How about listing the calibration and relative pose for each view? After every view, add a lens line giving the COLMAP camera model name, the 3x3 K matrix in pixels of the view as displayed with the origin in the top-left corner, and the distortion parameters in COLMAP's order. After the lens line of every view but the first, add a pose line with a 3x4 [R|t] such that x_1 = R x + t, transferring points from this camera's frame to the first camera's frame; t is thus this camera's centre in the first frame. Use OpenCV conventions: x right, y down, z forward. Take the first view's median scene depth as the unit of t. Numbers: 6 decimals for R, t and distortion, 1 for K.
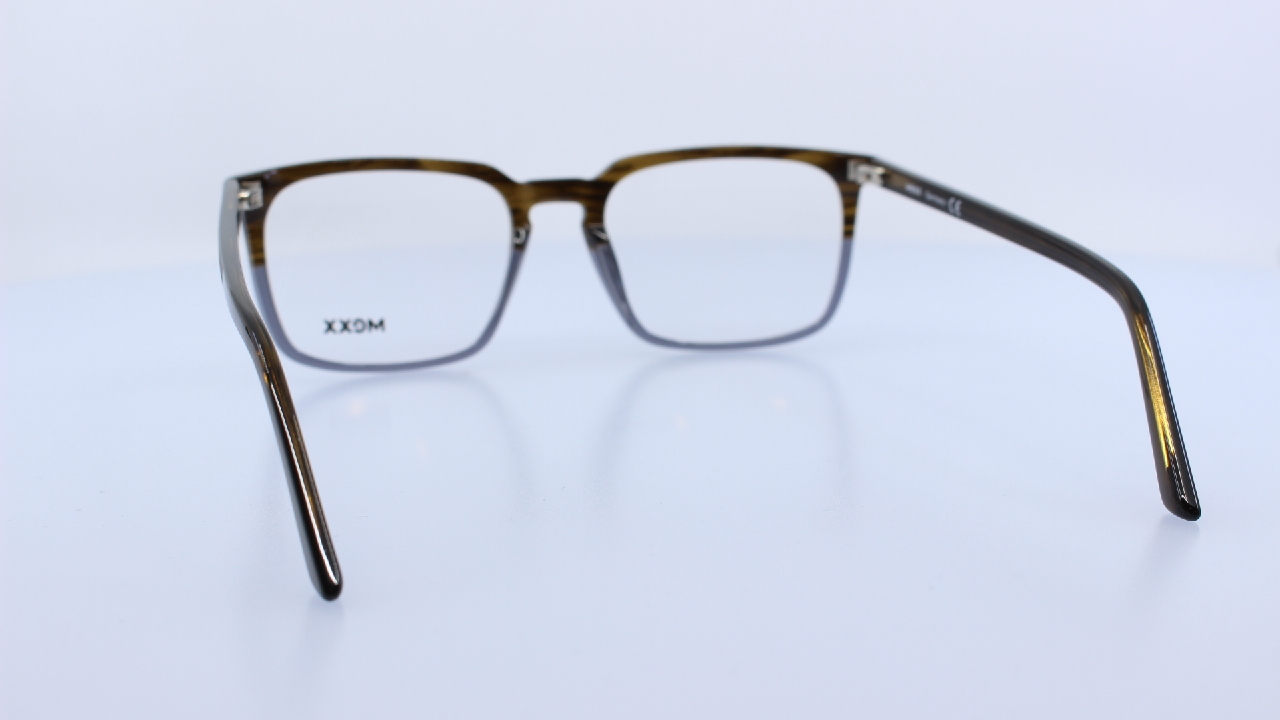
lens RADIAL K [[1779.1, 0, 640.0], [0, 1779.1, 360.0], [0, 0, 1]] dist [-0.084213, 0.003151]
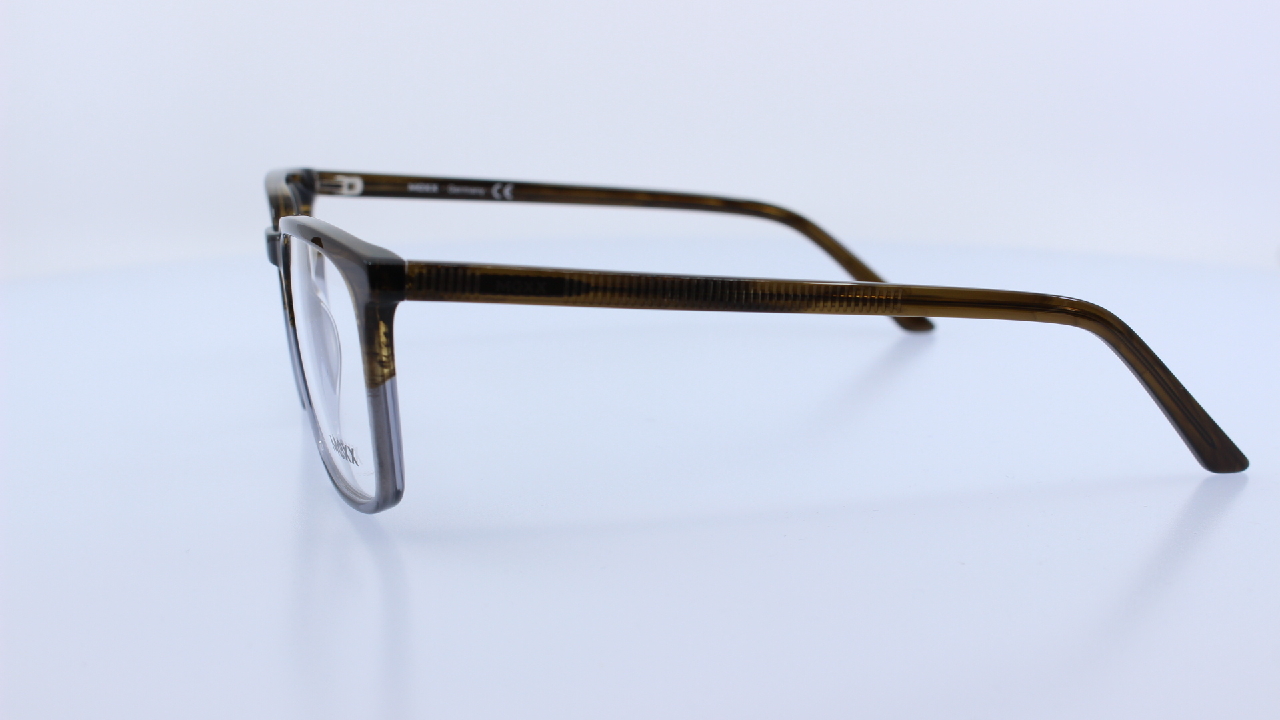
lens RADIAL K [[1779.1, 0, 640.0], [0, 1779.1, 360.0], [0, 0, 1]] dist [-0.084213, 0.003151]
pose [[-0.001915, -0.191014, 0.981585, -0.852127], [0.215341, 0.958479, 0.186938, -0.161229], [-0.976537, 0.211734, 0.039297, 0.830605]]
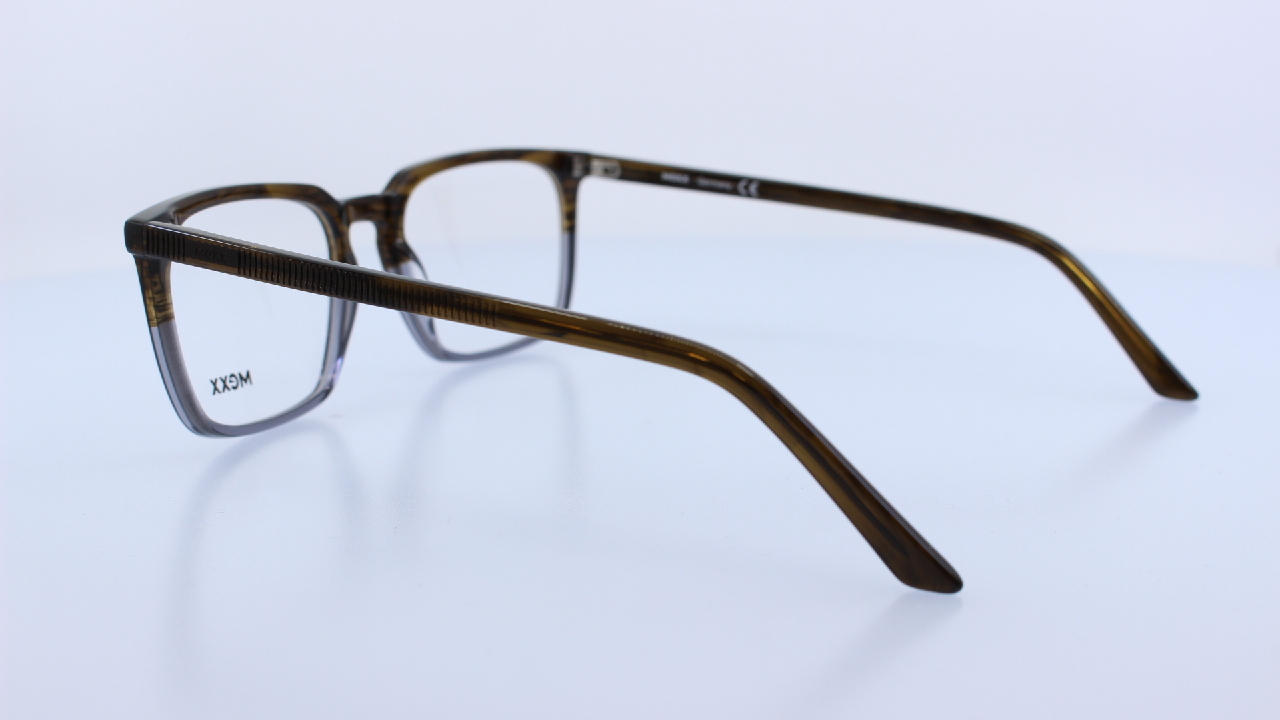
lens RADIAL K [[1779.1, 0, 640.0], [0, 1779.1, 360.0], [0, 0, 1]] dist [-0.084213, 0.003151]
pose [[0.705252, -0.139265, 0.695143, -0.603259], [0.146151, 0.988015, 0.049663, -0.042643], [-0.693728, 0.066571, 0.717154, 0.244354]]
